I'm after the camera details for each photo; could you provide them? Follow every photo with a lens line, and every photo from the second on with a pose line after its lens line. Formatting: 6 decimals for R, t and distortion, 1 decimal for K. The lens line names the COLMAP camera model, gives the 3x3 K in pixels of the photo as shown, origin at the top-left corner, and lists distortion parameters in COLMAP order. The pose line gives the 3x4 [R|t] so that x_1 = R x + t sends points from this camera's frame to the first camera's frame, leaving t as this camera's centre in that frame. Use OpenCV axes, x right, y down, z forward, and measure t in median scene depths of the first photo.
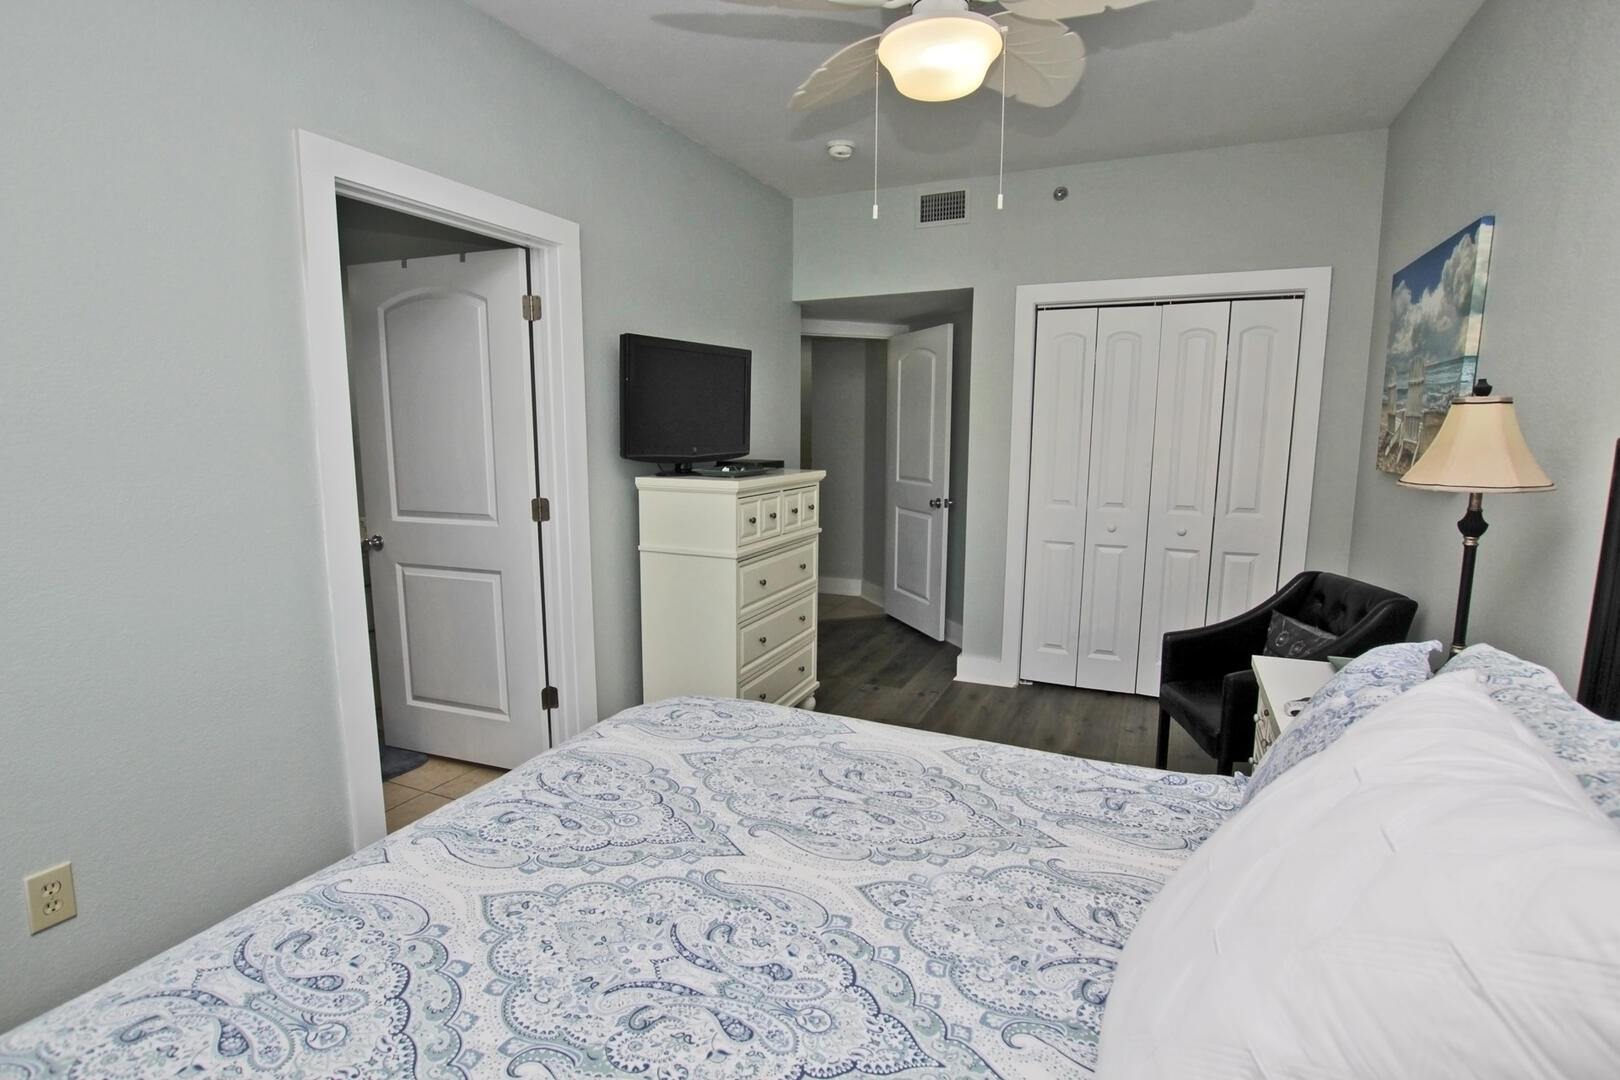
lens RADIAL K [[799.9, 0, 808.8], [0, 799.9, 544.4], [0, 0, 1]] dist [-0.025256, -0.000495]
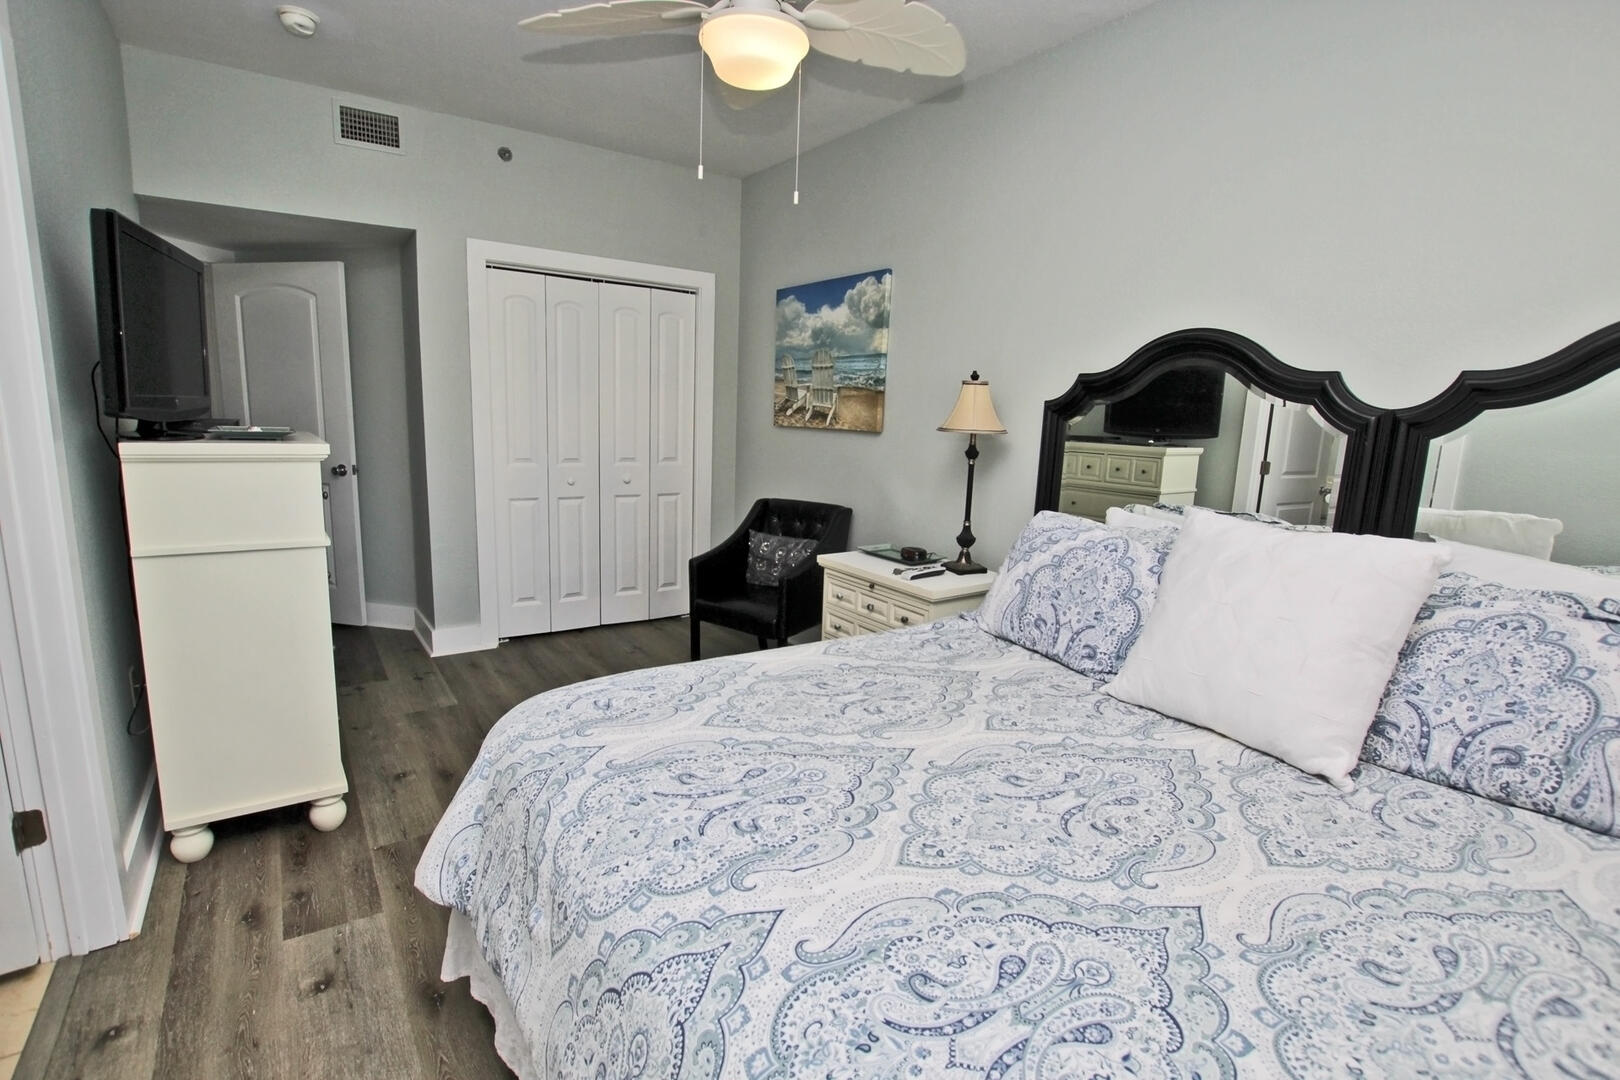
lens RADIAL K [[756.3, 0, 809.3], [0, 756.3, 549.5], [0, 0, 1]] dist [-0.033675, 0.005265]
pose [[0.504982, -0.140762, 0.851574, -0.523646], [0.090047, 0.989820, 0.110216, -0.018486], [-0.858420, 0.021024, 0.512517, 0.273783]]
